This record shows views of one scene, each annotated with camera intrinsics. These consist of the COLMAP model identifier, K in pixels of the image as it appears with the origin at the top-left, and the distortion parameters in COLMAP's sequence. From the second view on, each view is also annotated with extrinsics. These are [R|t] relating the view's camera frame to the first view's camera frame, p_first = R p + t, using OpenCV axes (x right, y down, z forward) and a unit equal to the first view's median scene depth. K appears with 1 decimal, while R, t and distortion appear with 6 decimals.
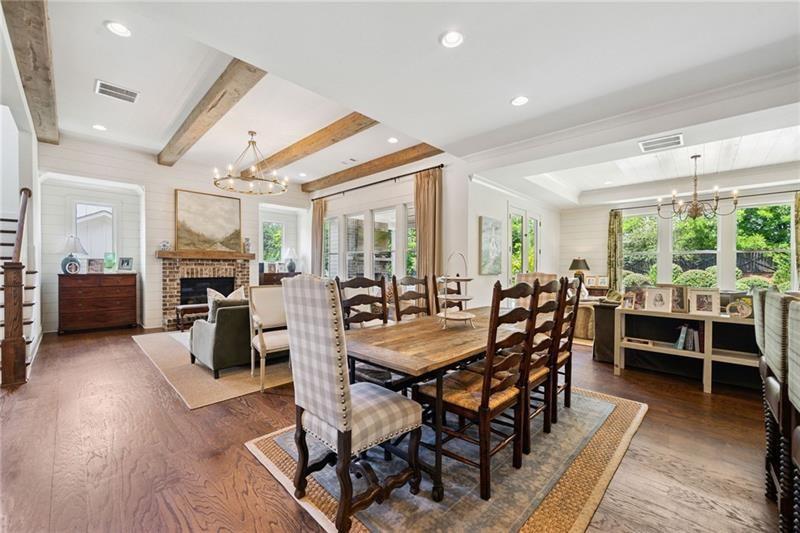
lens RADIAL K [[320.0, 0, 393.0], [0, 320.0, 269.7], [0, 0, 1]] dist [-0.001221, -0.000196]
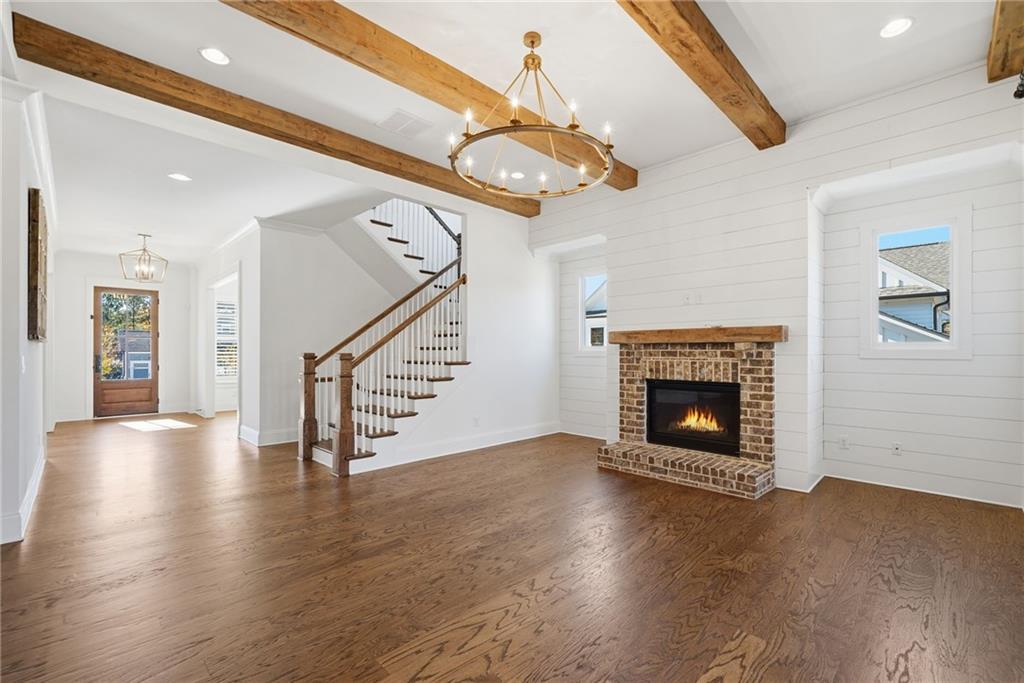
lens RADIAL K [[434.7, 0, 535.8], [0, 434.7, 351.8], [0, 0, 1]] dist [-0.001710, 0.000778]
pose [[0.017938, -0.005232, -0.999825, 0.096561], [-0.010512, 0.999930, -0.005421, -0.014634], [0.999784, 0.010607, 0.017882, 0.805178]]
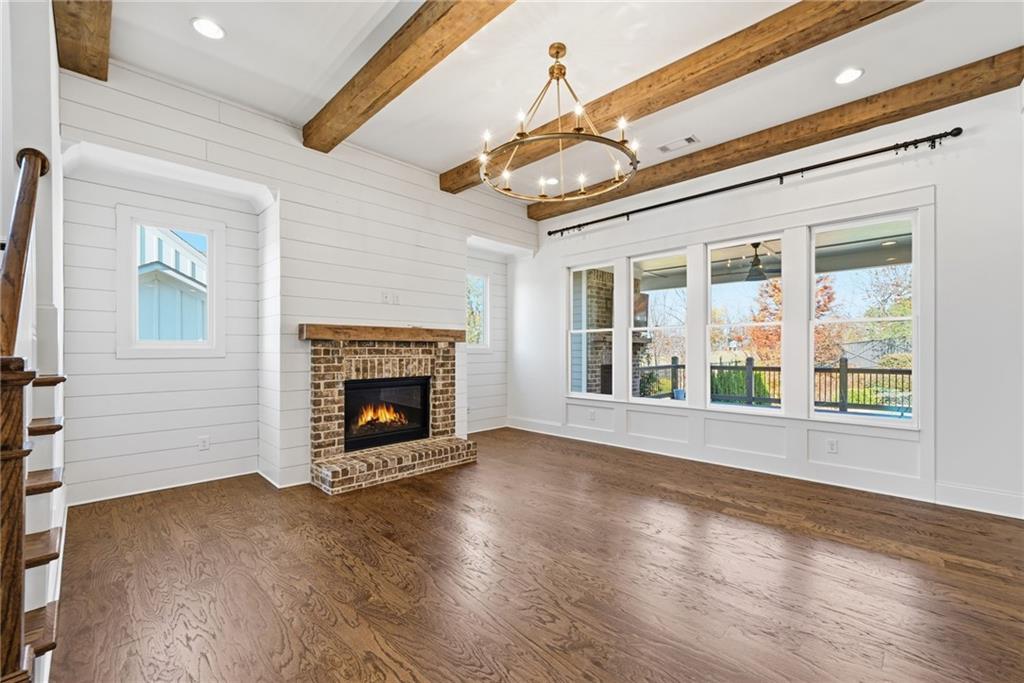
lens RADIAL K [[427.4, 0, 519.8], [0, 427.4, 349.3], [0, 0, 1]] dist [-0.000516, 0.000099]
pose [[0.999952, -0.006926, 0.006985, -0.402323], [0.007003, 0.999915, -0.011036, -0.012253], [-0.006908, 0.011084, 0.999915, 0.343610]]
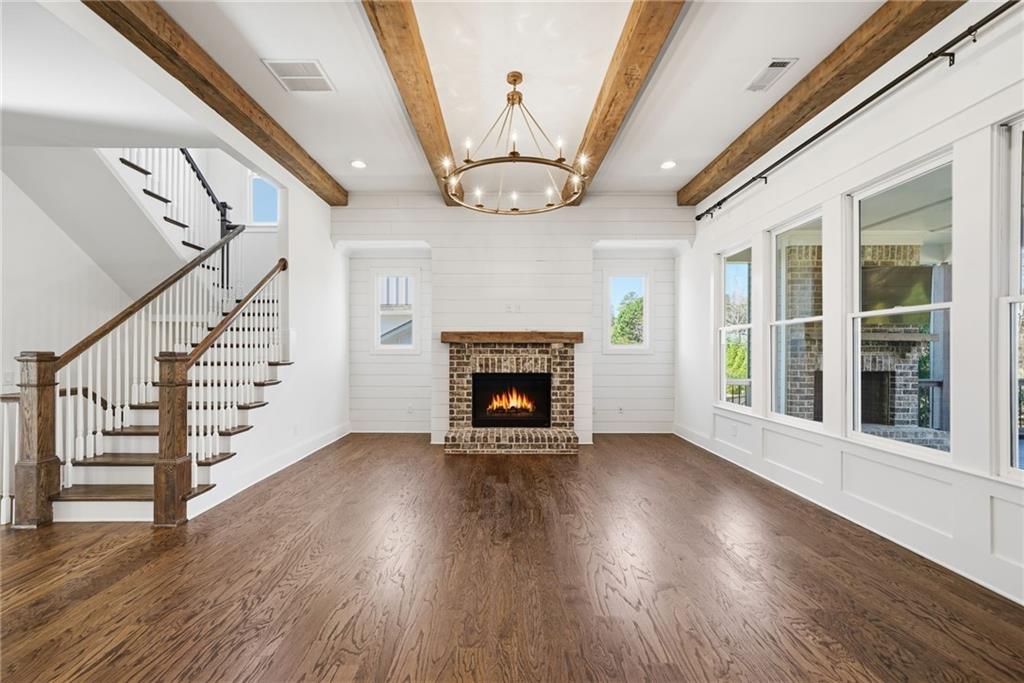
lens RADIAL K [[417.8, 0, 498.9], [0, 417.8, 350.8], [0, 0, 1]] dist [-0.001675, -0.000006]
pose [[0.693669, -0.004574, -0.720280, -0.008009], [-0.004632, 0.999931, -0.010811, -0.010063], [0.720279, 0.010835, 0.693600, 0.448177]]
